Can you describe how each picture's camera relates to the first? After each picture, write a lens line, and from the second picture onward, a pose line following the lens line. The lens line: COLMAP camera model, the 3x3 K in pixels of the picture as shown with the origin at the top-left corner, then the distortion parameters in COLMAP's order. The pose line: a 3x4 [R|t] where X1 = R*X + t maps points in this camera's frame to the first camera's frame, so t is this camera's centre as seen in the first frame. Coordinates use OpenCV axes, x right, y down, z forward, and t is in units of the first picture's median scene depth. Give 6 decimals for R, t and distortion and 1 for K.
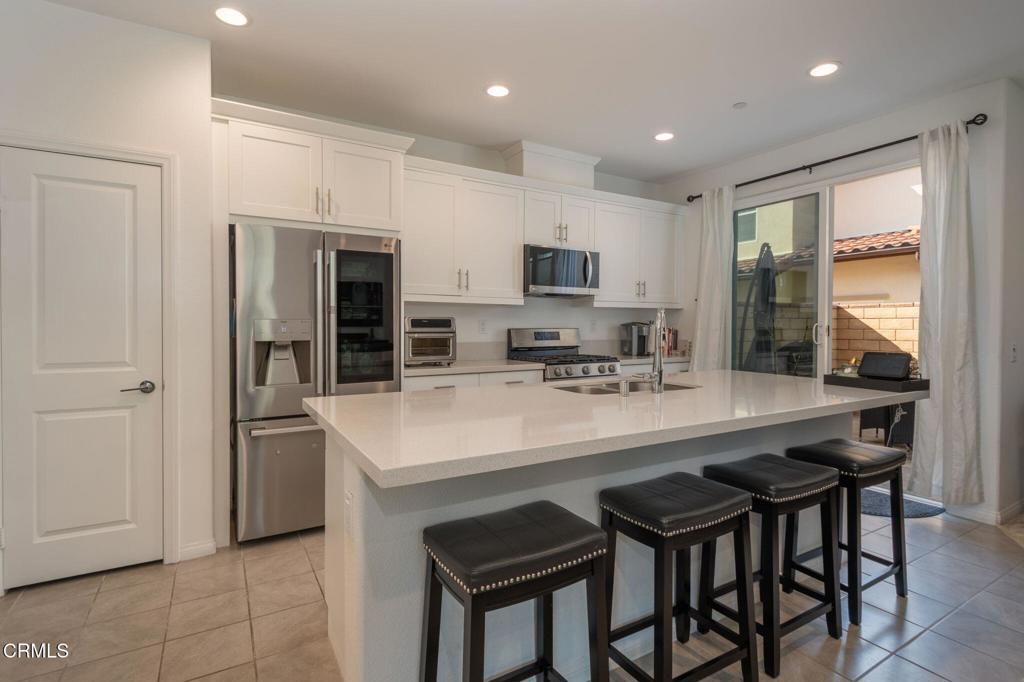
lens RADIAL K [[475.3, 0, 512.0], [0, 475.3, 341.0], [0, 0, 1]] dist [-0.001355, -0.000059]
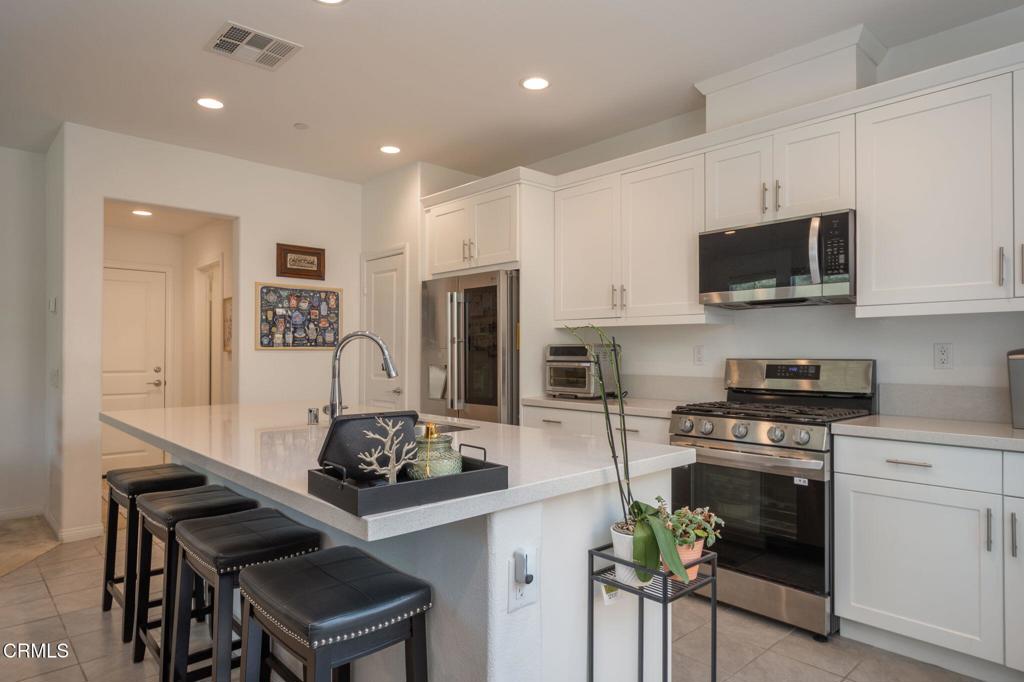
lens RADIAL K [[508.4, 0, 512.0], [0, 508.4, 341.0], [0, 0, 1]] dist [-0.000819, -0.000173]
pose [[0.300270, -0.011871, -0.953780, 0.668415], [-0.023650, 0.999523, -0.019885, -0.032631], [0.953561, 0.028528, 0.299846, 0.570177]]
